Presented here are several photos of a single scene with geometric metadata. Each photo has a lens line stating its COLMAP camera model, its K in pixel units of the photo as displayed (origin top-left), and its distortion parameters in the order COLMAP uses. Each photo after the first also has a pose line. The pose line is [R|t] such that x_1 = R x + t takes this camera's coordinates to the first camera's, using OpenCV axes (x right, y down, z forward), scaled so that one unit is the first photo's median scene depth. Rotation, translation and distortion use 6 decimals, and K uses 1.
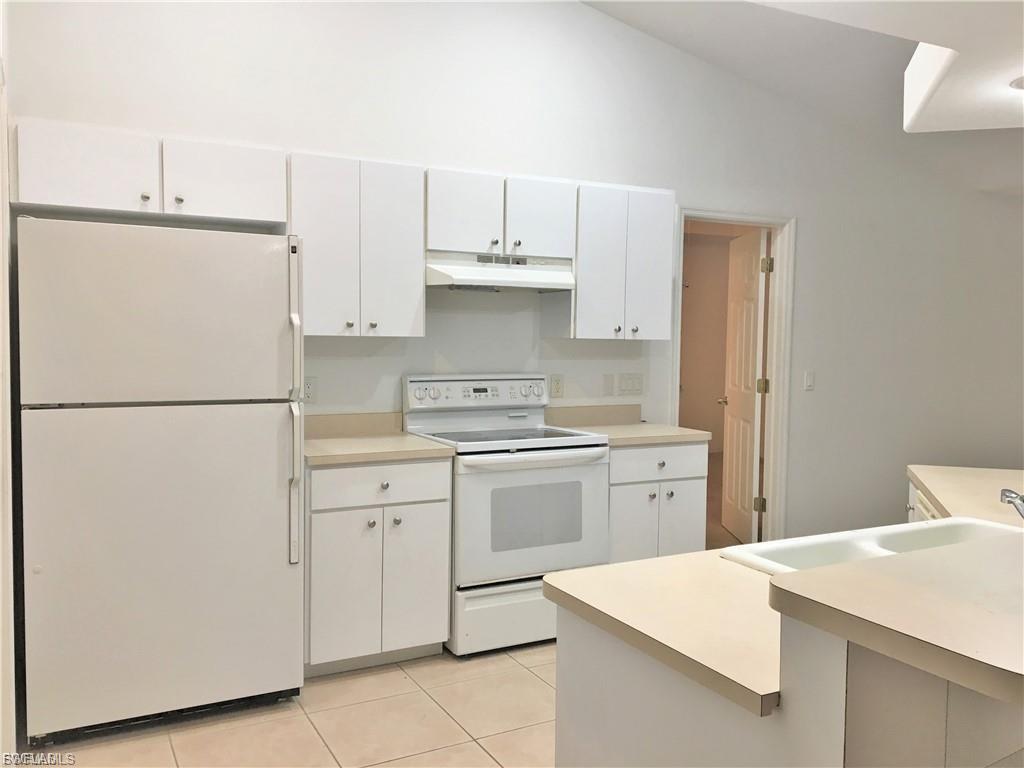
lens RADIAL K [[857.0, 0, 511.7], [0, 857.0, 385.7], [0, 0, 1]] dist [0.078187, -0.110660]
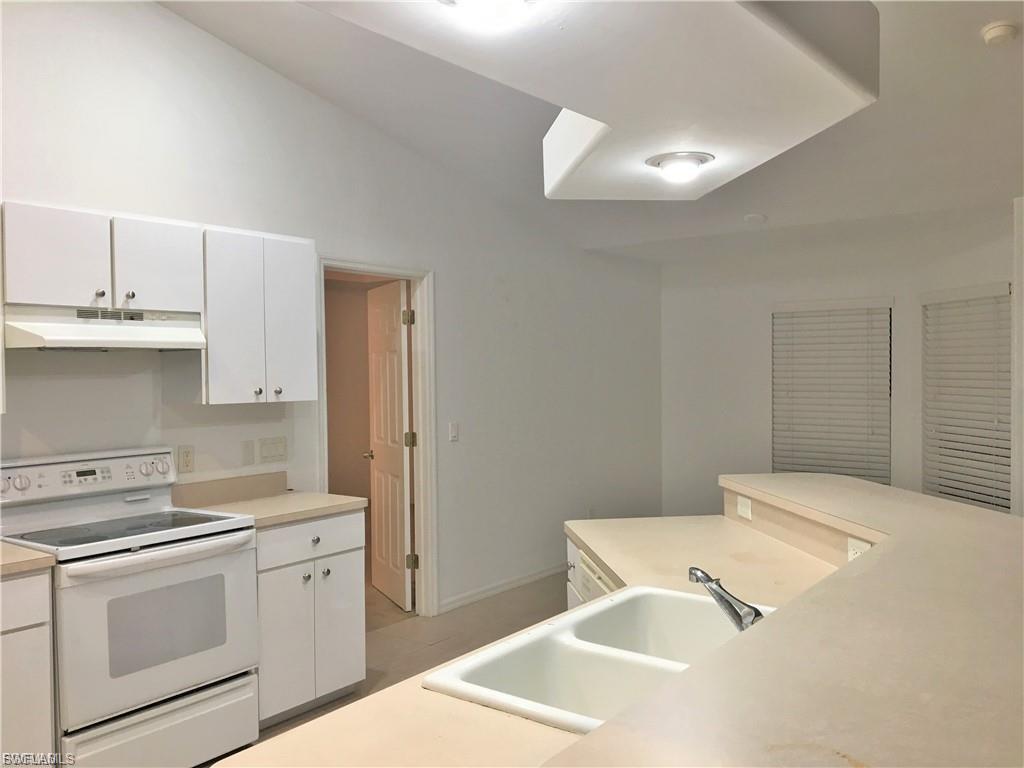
lens RADIAL K [[857.0, 0, 514.6], [0, 857.0, 384.9], [0, 0, 1]] dist [0.078187, -0.110660]
pose [[0.907304, -0.033467, 0.419142, -0.010560], [0.052002, 0.998106, -0.032872, -0.031242], [-0.417248, 0.051621, 0.907325, 0.082322]]
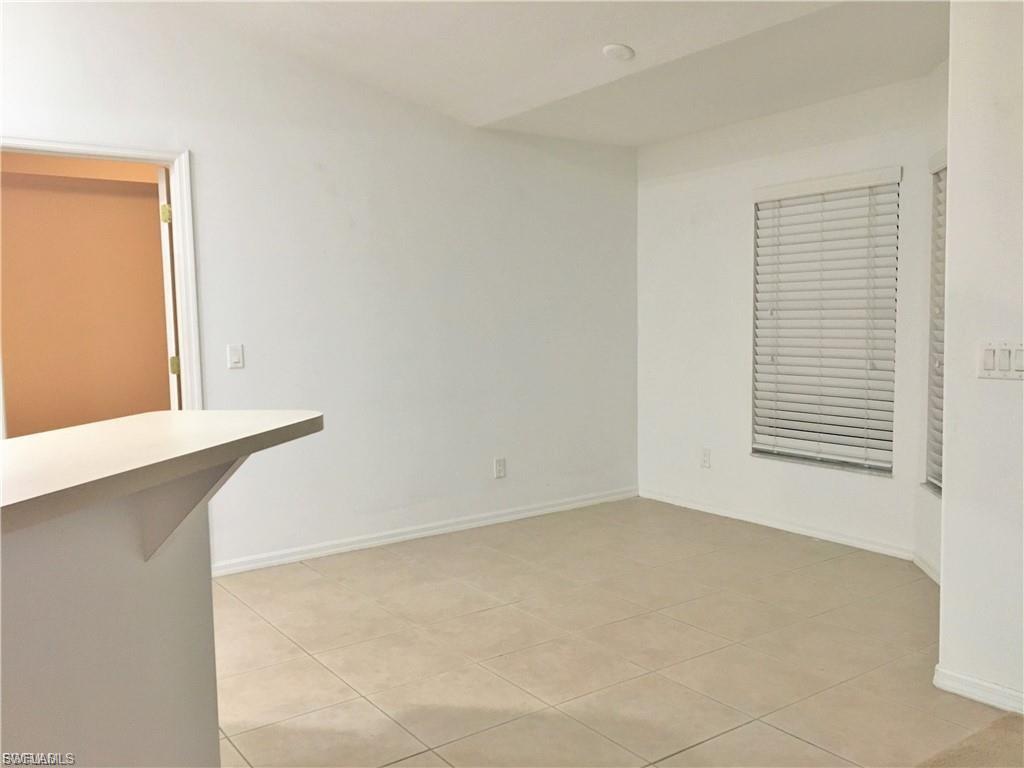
lens RADIAL K [[857.0, 0, 506.8], [0, 857.0, 387.7], [0, 0, 1]] dist [0.078187, -0.110660]
pose [[0.991196, -0.044167, 0.124822, 0.658472], [0.041814, 0.998896, 0.021412, 0.022693], [-0.125630, -0.016004, 0.991948, 0.215599]]
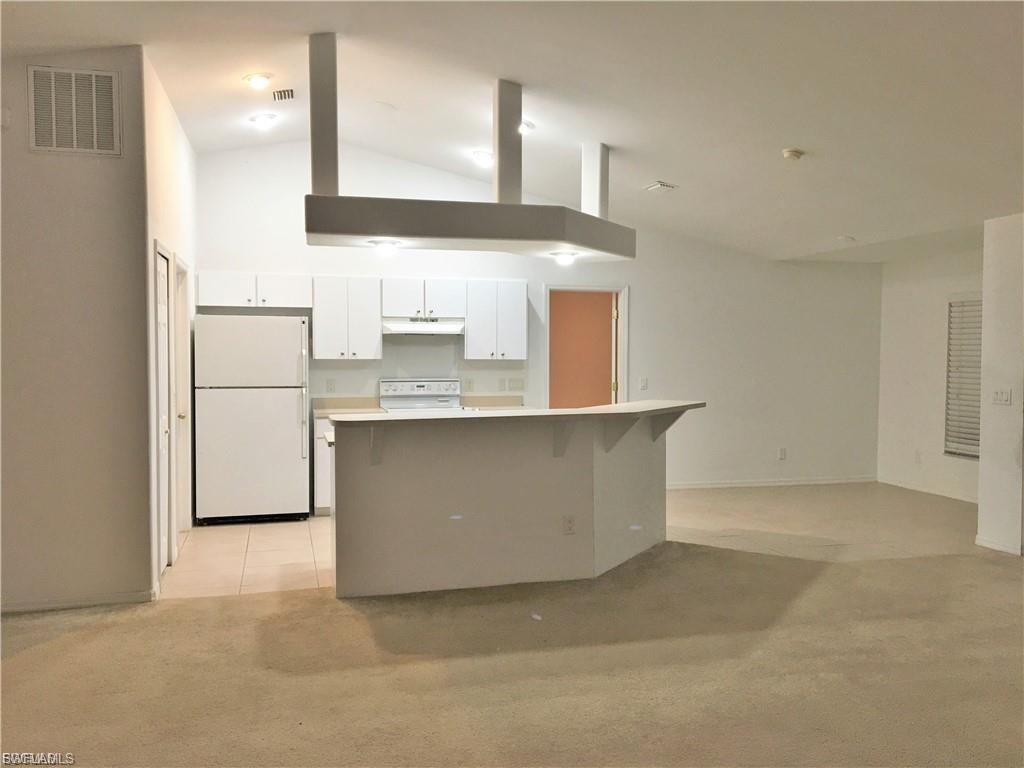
lens RADIAL K [[857.0, 0, 518.7], [0, 857.0, 383.8], [0, 0, 1]] dist [0.078187, -0.110660]
pose [[0.975133, -0.003971, -0.221586, 0.632661], [-0.002321, 0.999602, -0.028125, 0.055350], [0.221609, 0.027940, 0.974735, -0.868244]]
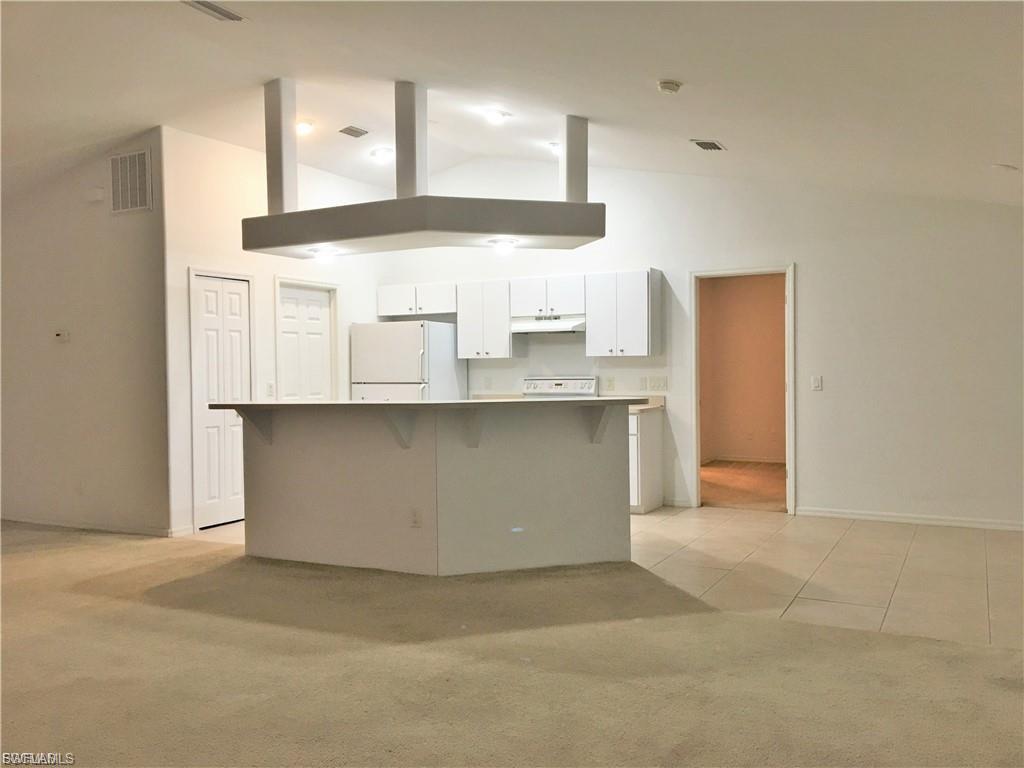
lens RADIAL K [[857.0, 0, 516.4], [0, 857.0, 385.7], [0, 0, 1]] dist [0.078187, -0.110660]
pose [[0.555863, -0.004505, -0.831262, 1.582342], [-0.033024, 0.999076, -0.027497, 0.066467], [0.830618, 0.042736, 0.555201, -0.157242]]
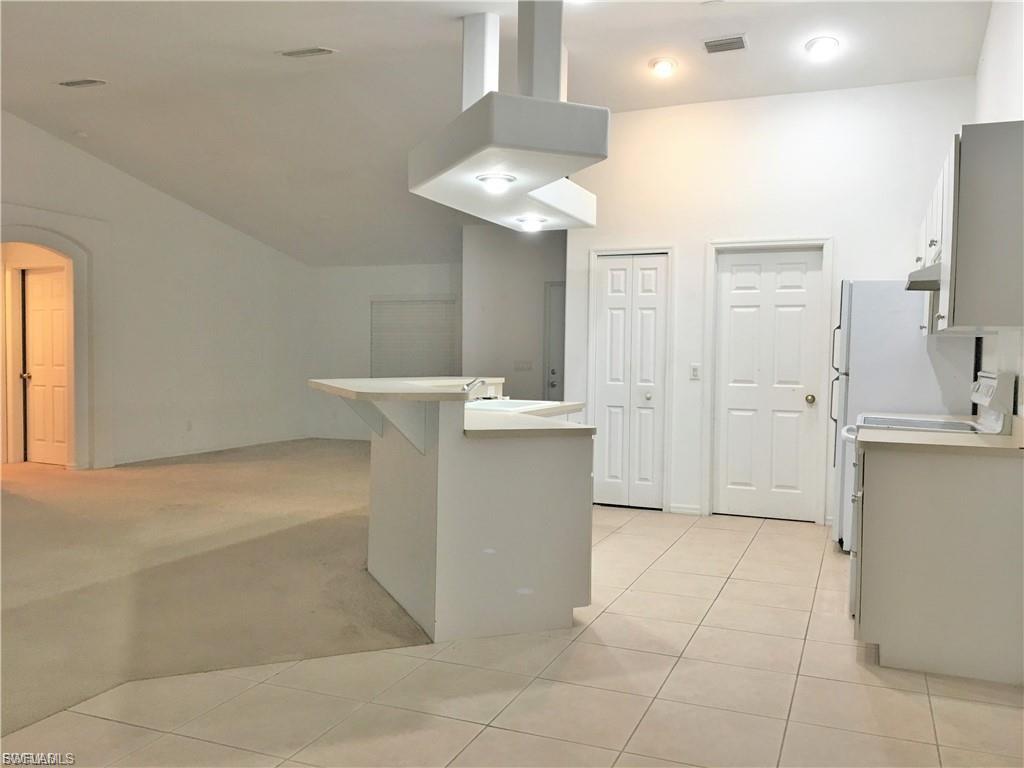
lens RADIAL K [[857.0, 0, 502.1], [0, 857.0, 384.1], [0, 0, 1]] dist [0.078187, -0.110660]
pose [[-0.780108, -0.003805, -0.625633, 1.054534], [-0.066698, 0.994789, 0.077117, -0.039642], [0.622079, 0.101888, -0.776296, 1.485423]]
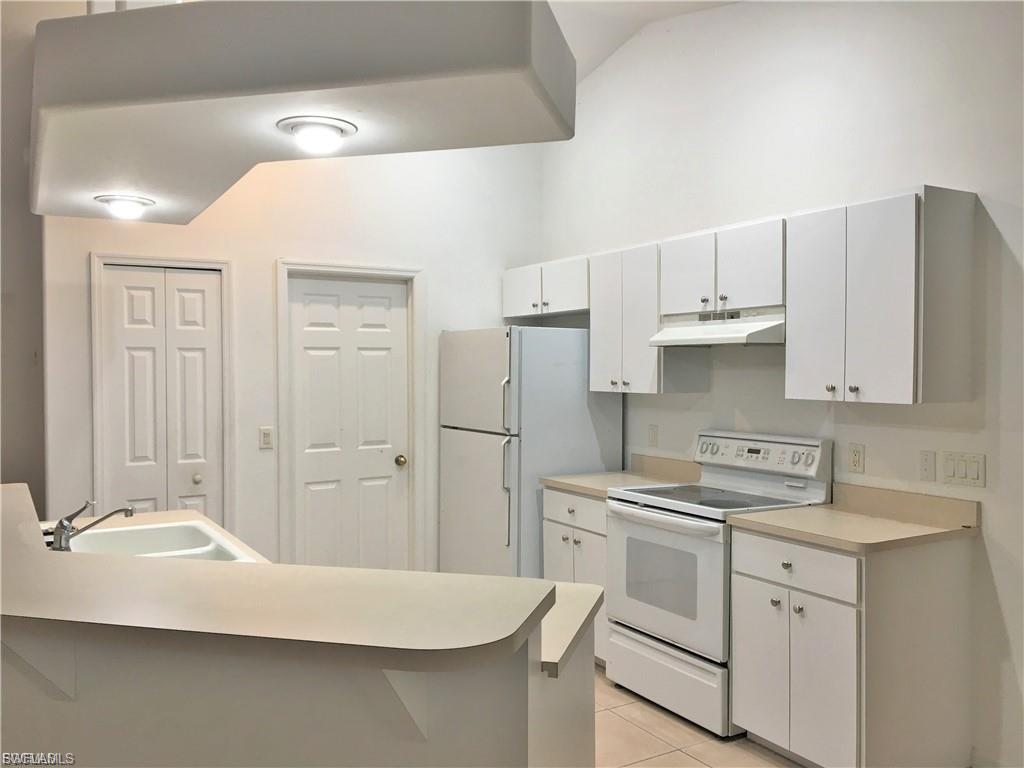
lens RADIAL K [[857.0, 0, 513.6], [0, 857.0, 384.3], [0, 0, 1]] dist [0.078187, -0.110660]
pose [[0.041532, 0.003957, -0.999129, 0.941099], [-0.058621, 0.998279, 0.001517, -0.056547], [0.997416, 0.058507, 0.041693, 0.722568]]
